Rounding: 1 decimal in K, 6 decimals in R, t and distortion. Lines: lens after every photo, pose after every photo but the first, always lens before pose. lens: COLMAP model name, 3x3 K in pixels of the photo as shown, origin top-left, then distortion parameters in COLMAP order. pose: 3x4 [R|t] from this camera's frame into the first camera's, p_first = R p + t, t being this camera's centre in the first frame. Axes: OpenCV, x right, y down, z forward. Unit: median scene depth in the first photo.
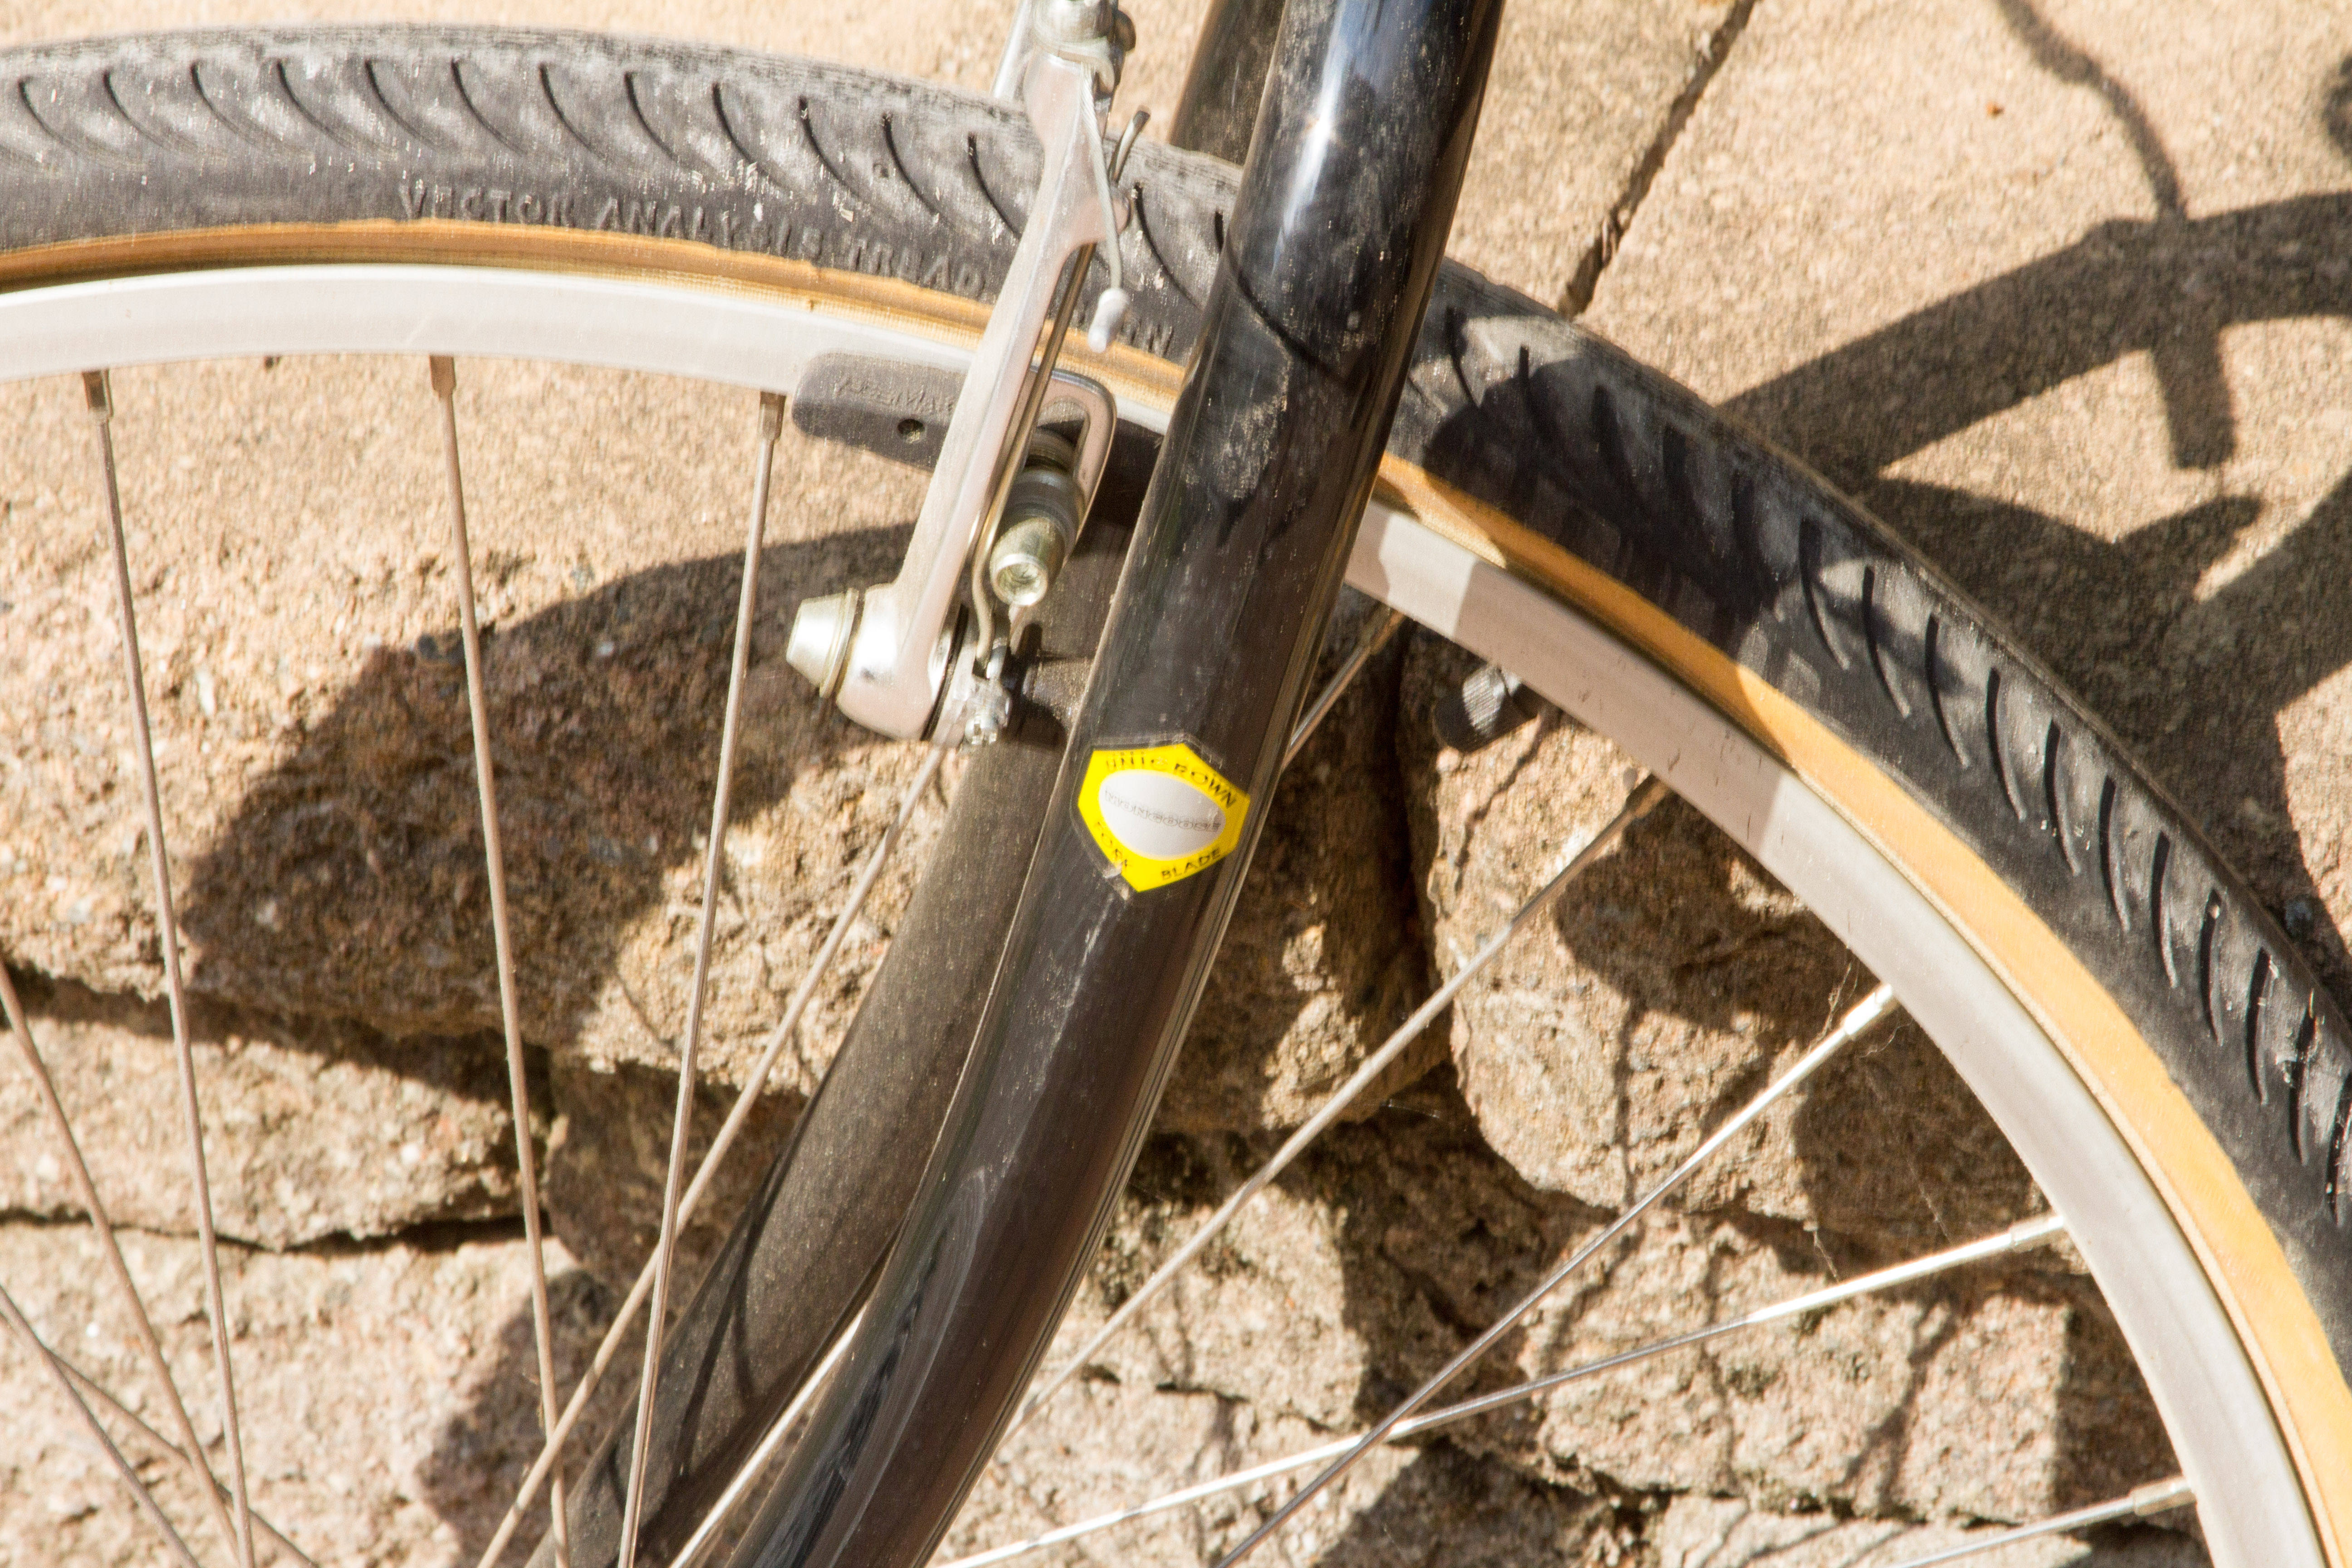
lens RADIAL K [[11548.8, 0, 1180.6], [0, 11548.8, 770.3], [0, 0, 1]] dist [0.599392, 0.000000]
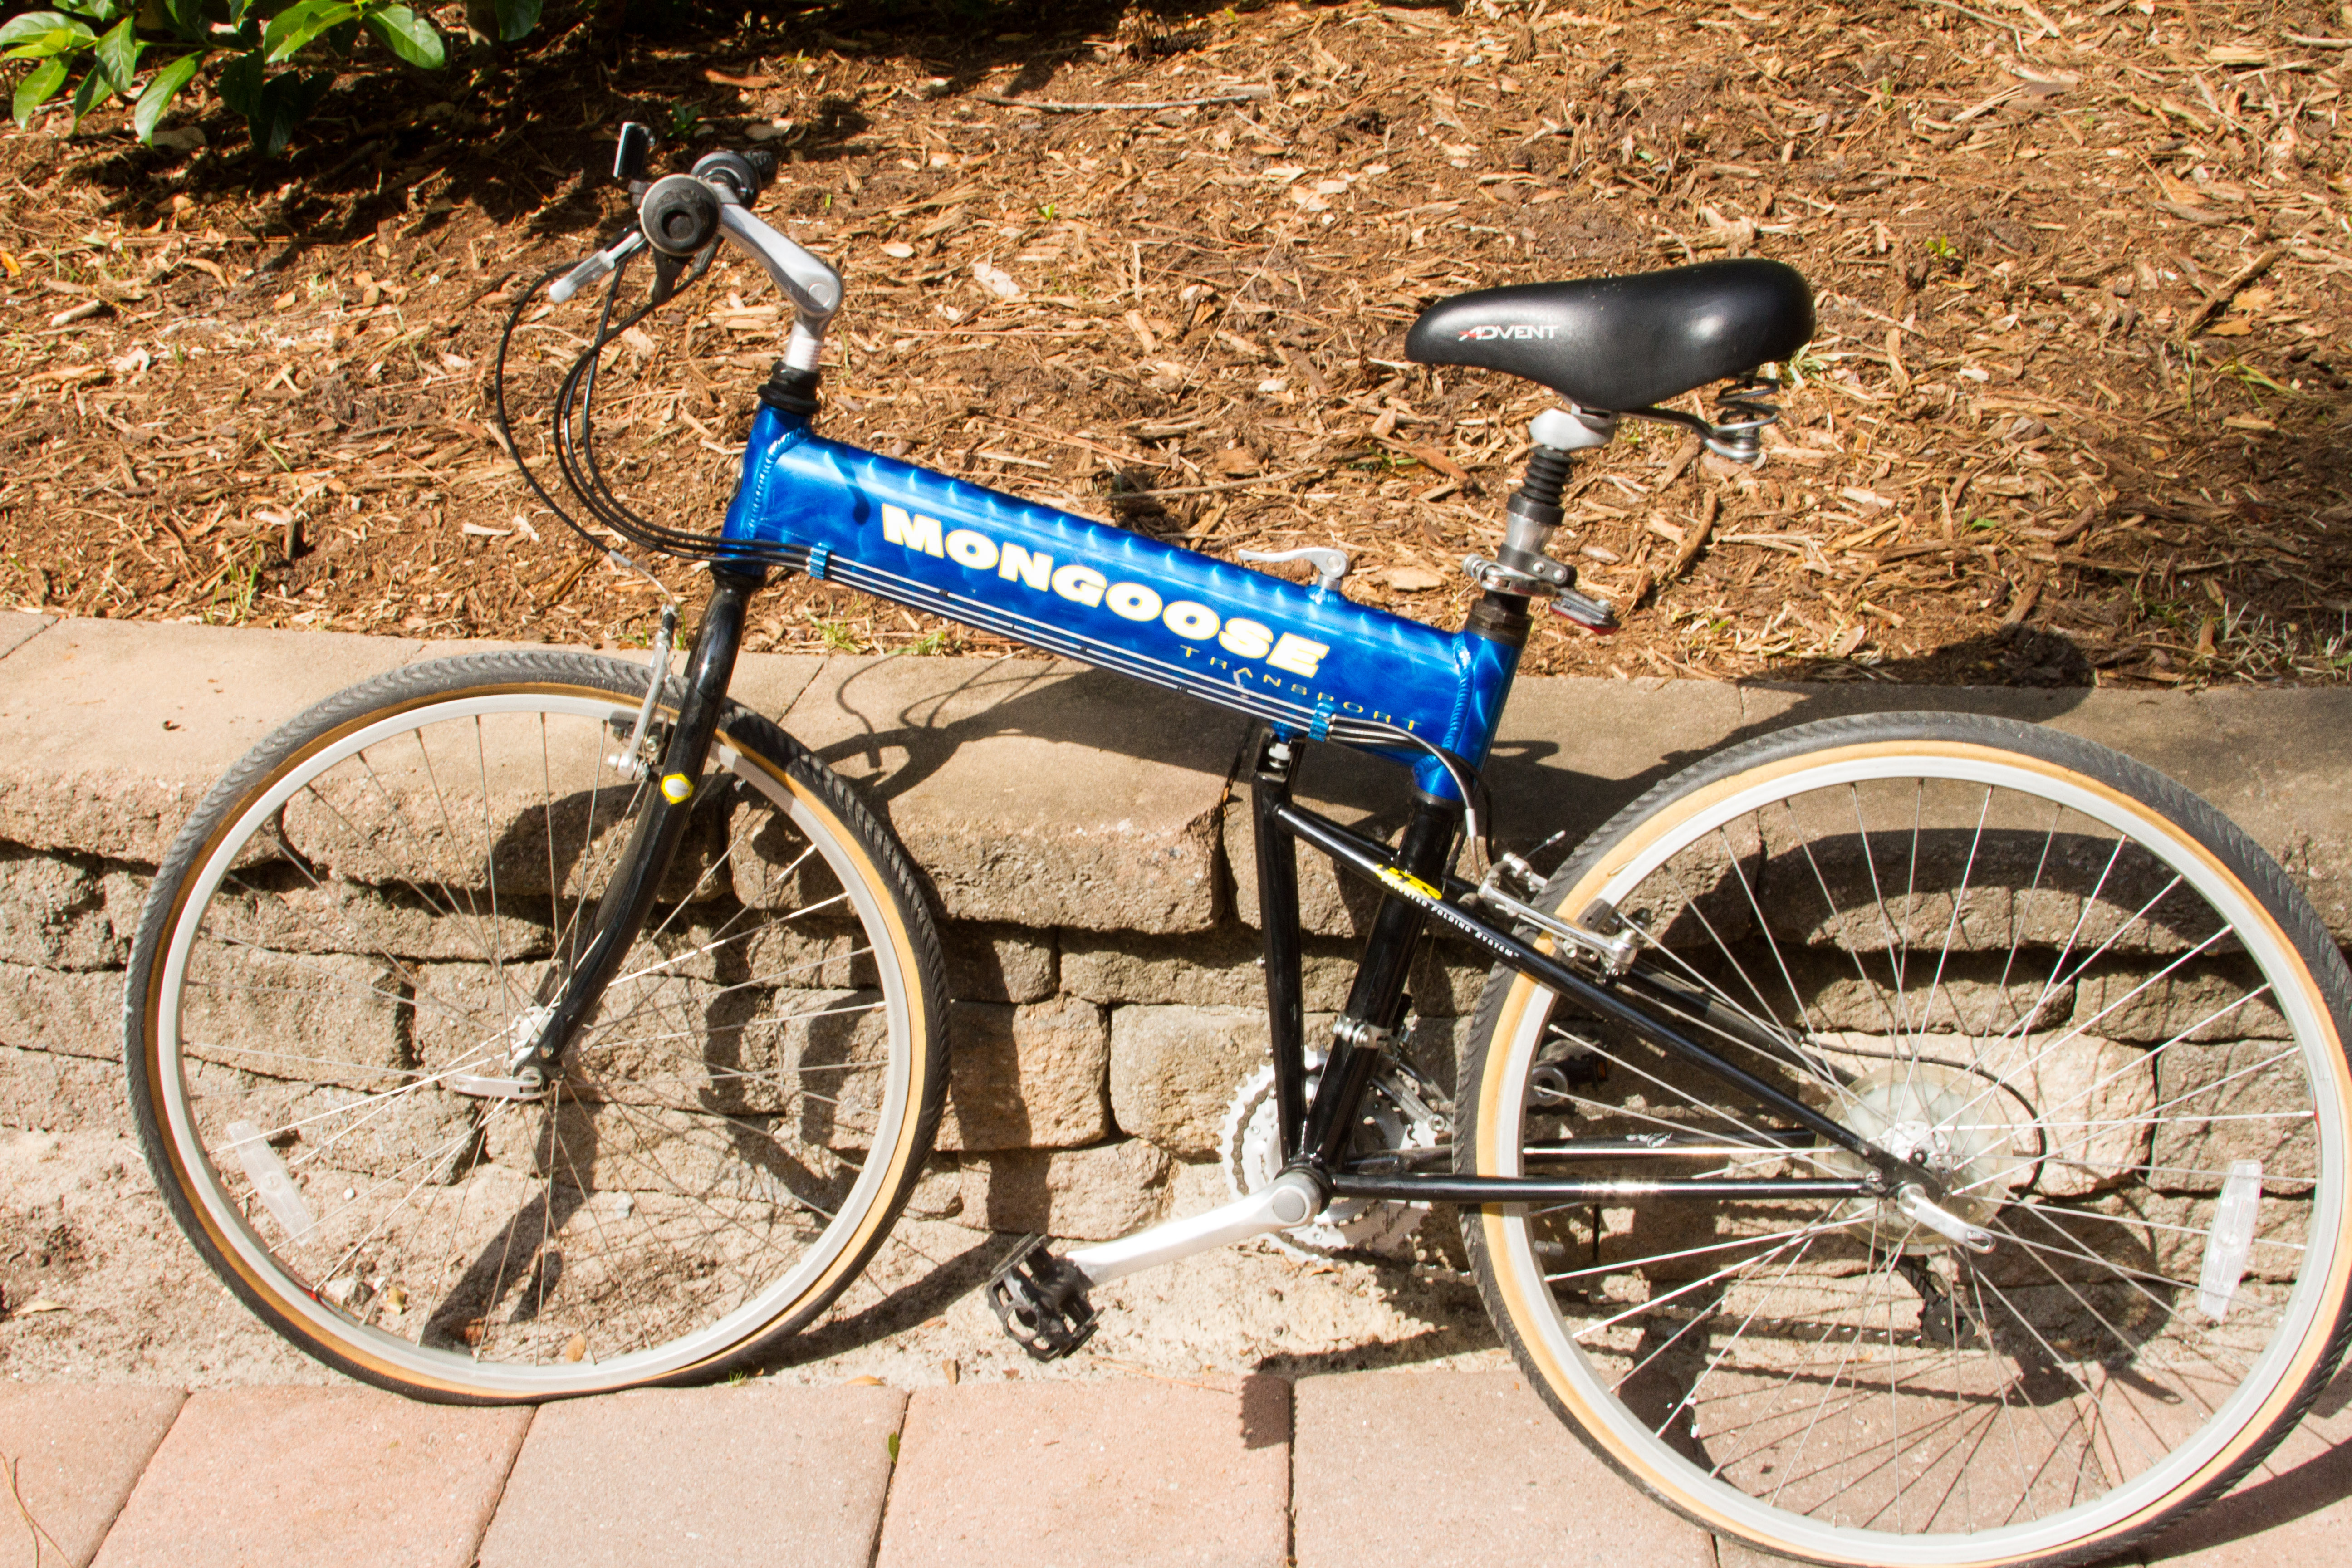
lens RADIAL K [[3216.6, 0, 1177.8], [0, 3216.6, 790.1], [0, 0, 1]] dist [-0.125621, 0.000000]
pose [[0.988201, 0.007939, 0.152956, 0.000231], [0.023735, 0.978653, -0.204145, 0.285854], [-0.151311, 0.205367, 0.966917, -0.434655]]
